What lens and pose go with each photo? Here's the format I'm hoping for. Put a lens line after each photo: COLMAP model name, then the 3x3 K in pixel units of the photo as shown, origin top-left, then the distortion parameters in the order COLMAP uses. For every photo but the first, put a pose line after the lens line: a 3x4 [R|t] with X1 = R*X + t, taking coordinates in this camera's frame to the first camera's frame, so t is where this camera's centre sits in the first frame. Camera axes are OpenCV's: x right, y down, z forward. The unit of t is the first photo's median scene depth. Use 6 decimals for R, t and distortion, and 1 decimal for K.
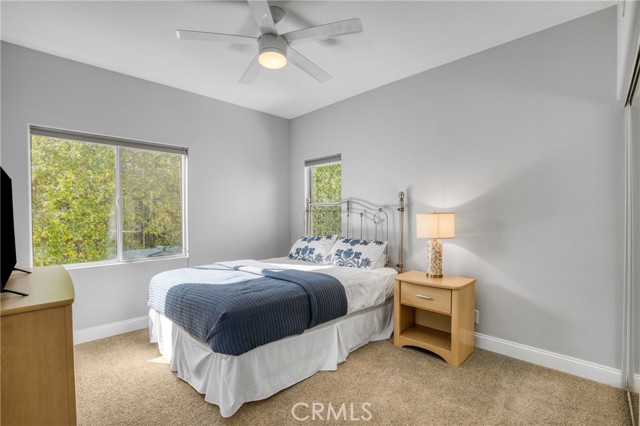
lens RADIAL K [[297.0, 0, 320.0], [0, 297.0, 213.0], [0, 0, 1]] dist [-0.024987, 0.000091]
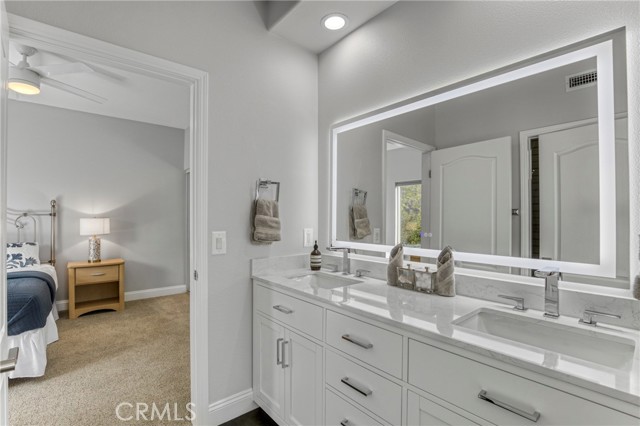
lens RADIAL K [[297.0, 0, 320.0], [0, 297.0, 213.0], [0, 0, 1]] dist [-0.024987, 0.000091]
pose [[0.078543, 0.016963, 0.996766, -0.858900], [0.007139, 0.999820, -0.017577, 0.010482], [-0.996885, 0.008496, 0.078408, -0.184193]]
